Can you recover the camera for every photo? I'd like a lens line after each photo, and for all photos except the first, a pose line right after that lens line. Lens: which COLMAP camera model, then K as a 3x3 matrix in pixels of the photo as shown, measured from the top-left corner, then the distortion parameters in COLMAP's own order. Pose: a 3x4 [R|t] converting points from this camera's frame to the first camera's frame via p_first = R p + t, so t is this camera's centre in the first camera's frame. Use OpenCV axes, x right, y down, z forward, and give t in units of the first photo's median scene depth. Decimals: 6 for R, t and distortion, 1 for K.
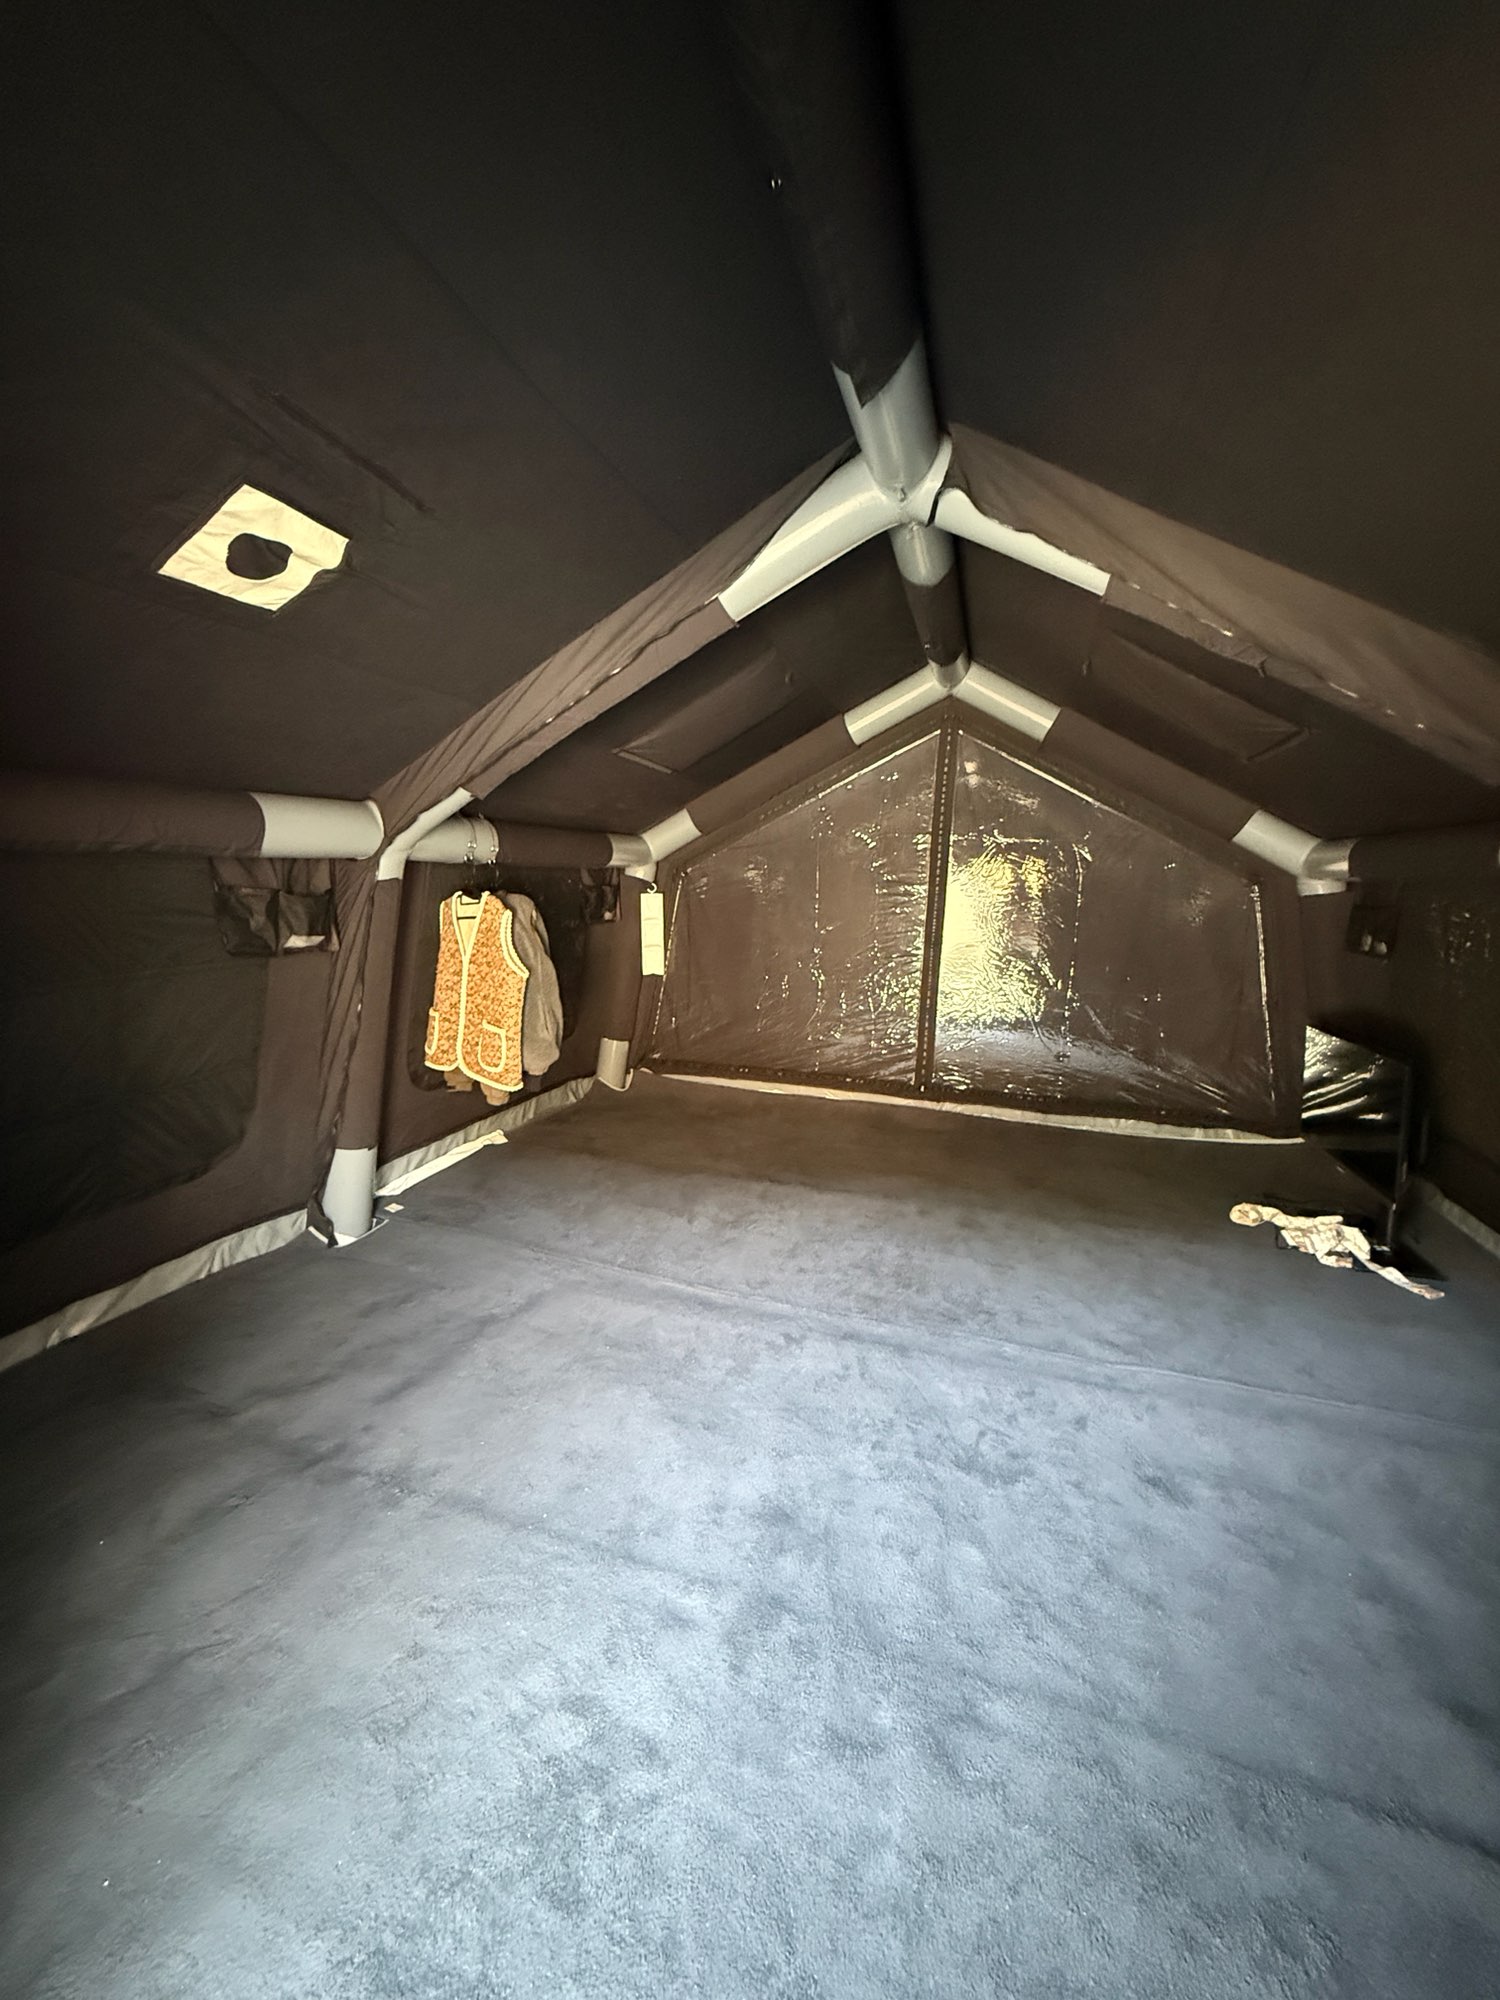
lens RADIAL K [[779.6, 0, 752.5], [0, 779.6, 991.5], [0, 0, 1]] dist [-0.001516, -0.000091]
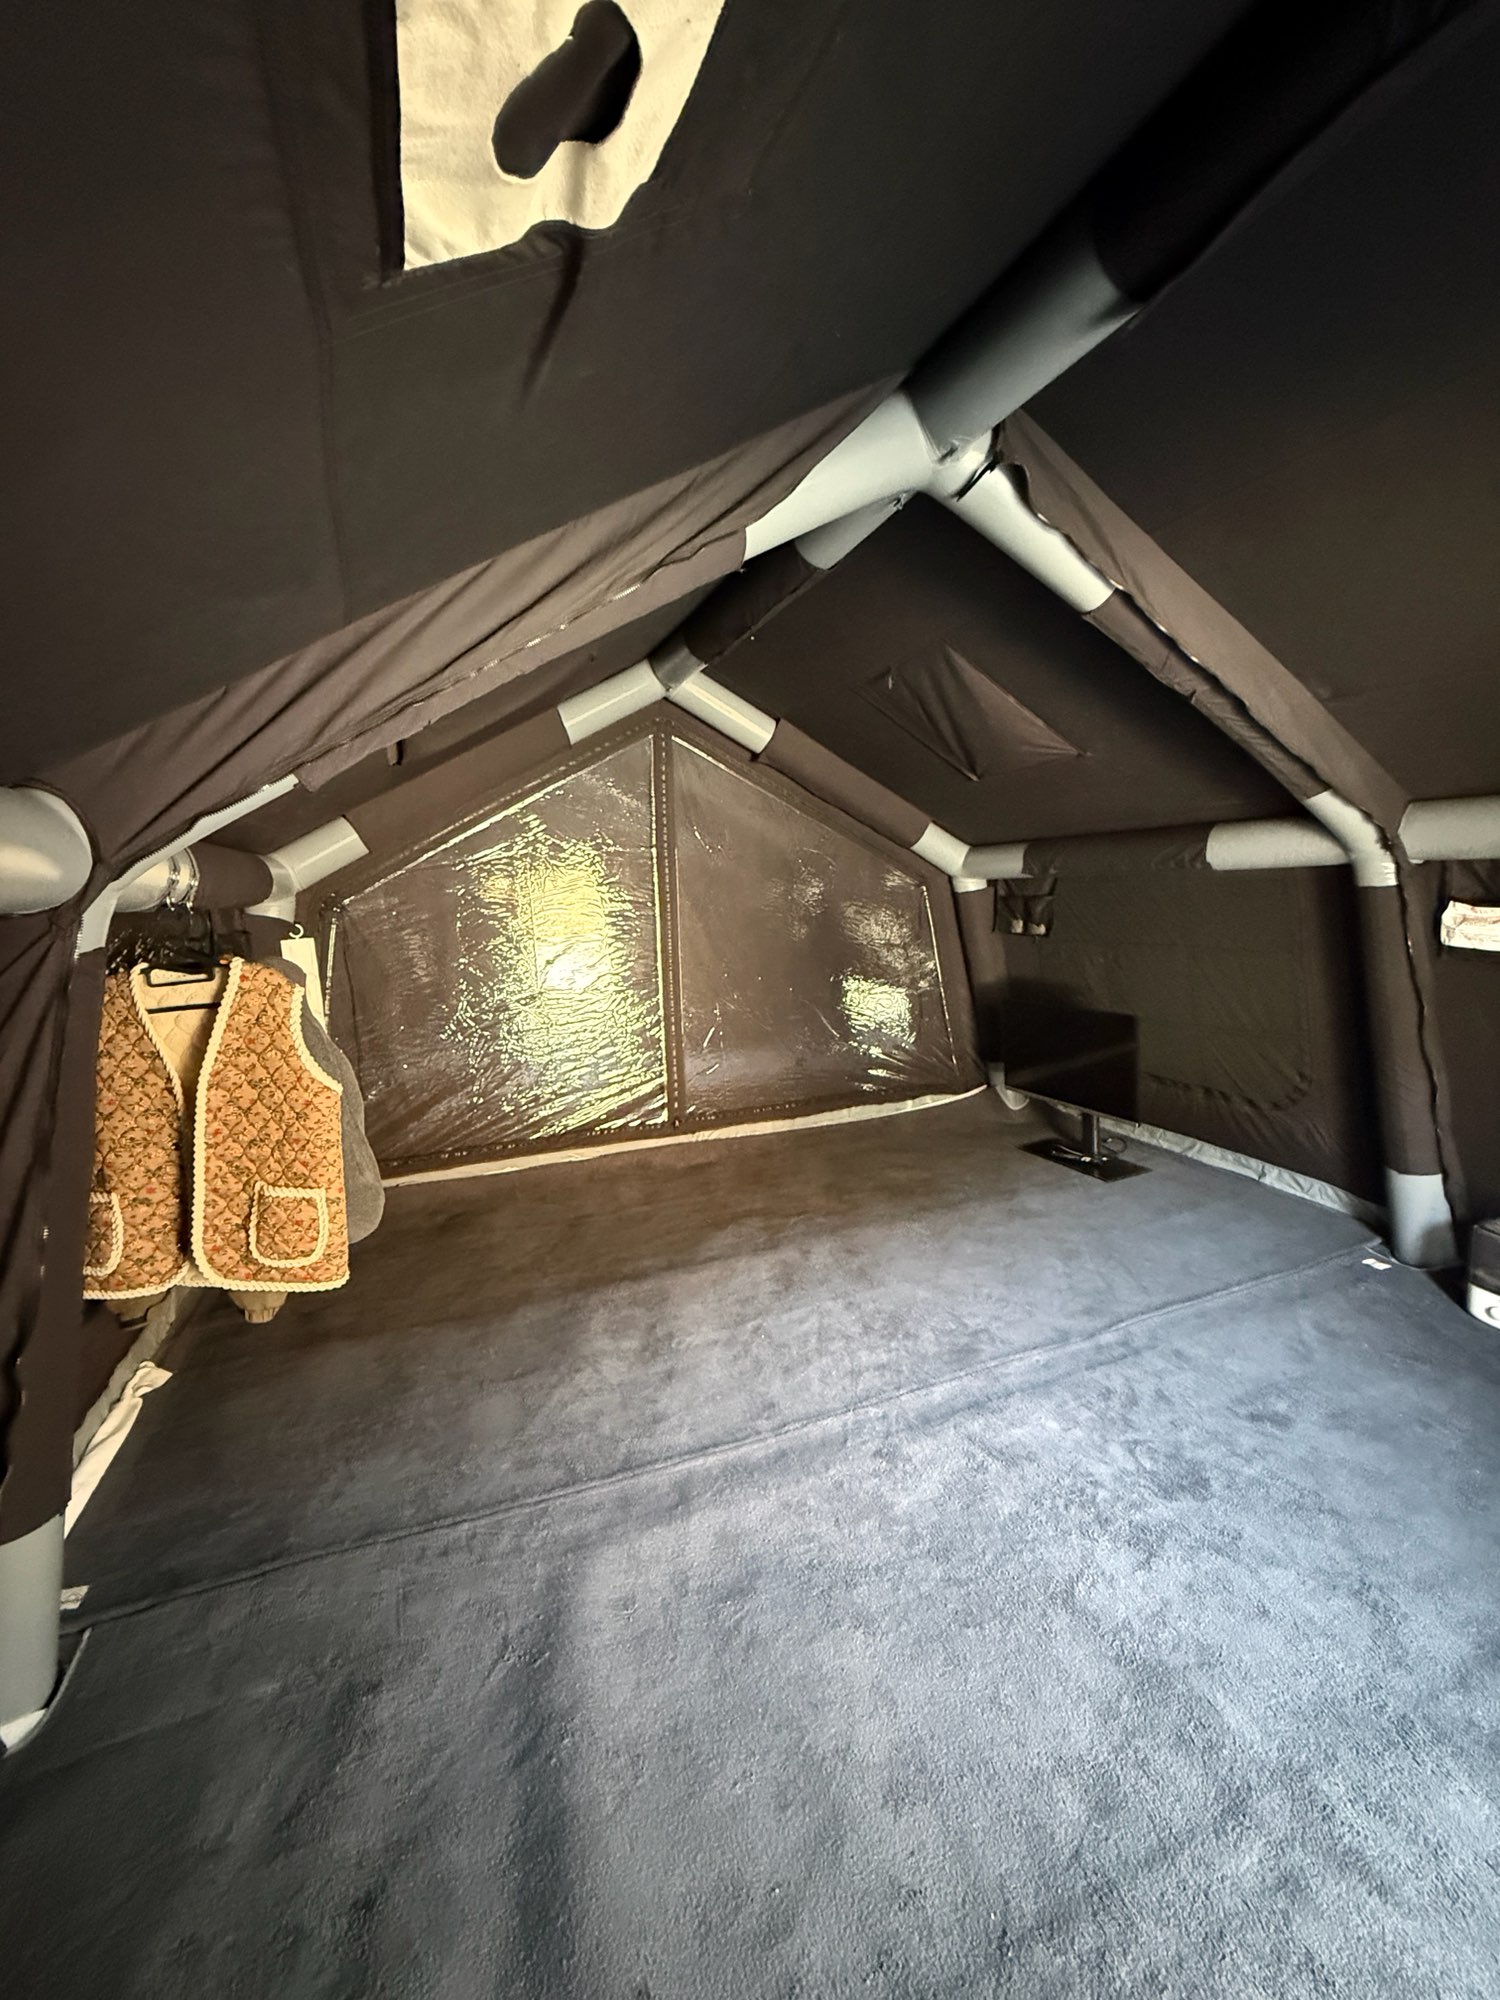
lens RADIAL K [[779.6, 0, 752.5], [0, 779.6, 991.5], [0, 0, 1]] dist [-0.001516, -0.000091]
pose [[0.773759, -0.130212, 0.619953, -0.344367], [0.142741, 0.989316, 0.029638, -0.057132], [-0.617189, 0.065560, 0.784079, 0.280314]]
